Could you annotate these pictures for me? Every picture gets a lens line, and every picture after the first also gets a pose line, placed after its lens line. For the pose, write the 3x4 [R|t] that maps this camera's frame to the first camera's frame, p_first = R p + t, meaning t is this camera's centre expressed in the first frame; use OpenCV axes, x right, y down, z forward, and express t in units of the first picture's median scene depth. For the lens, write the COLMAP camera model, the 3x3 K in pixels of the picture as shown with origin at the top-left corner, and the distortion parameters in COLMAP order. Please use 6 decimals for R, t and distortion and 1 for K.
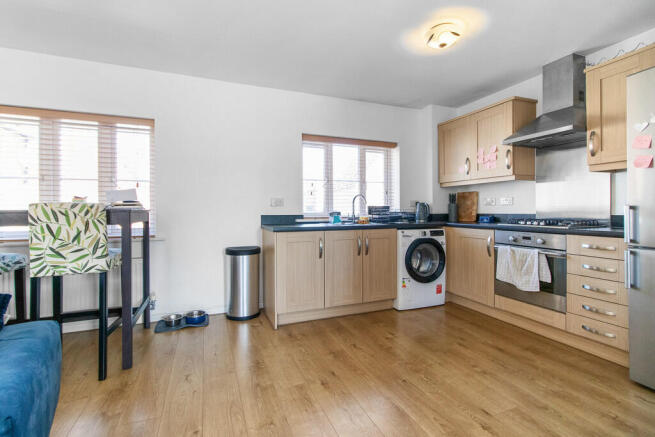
lens RADIAL K [[305.7, 0, 328.6], [0, 305.7, 213.9], [0, 0, 1]] dist [0.000370, 0.001095]
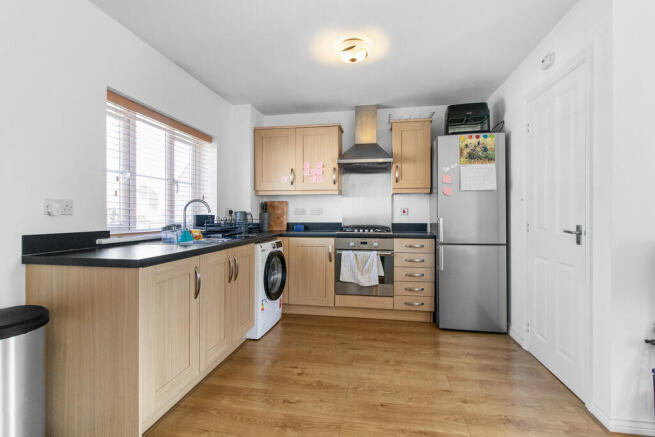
lens RADIAL K [[305.7, 0, 328.7], [0, 305.7, 216.2], [0, 0, 1]] dist [0.000370, 0.001095]
pose [[0.524376, -0.000485, 0.851487, -0.425529], [0.007802, 0.999961, -0.004235, -0.022107], [-0.851451, 0.008865, 0.524359, 0.426855]]
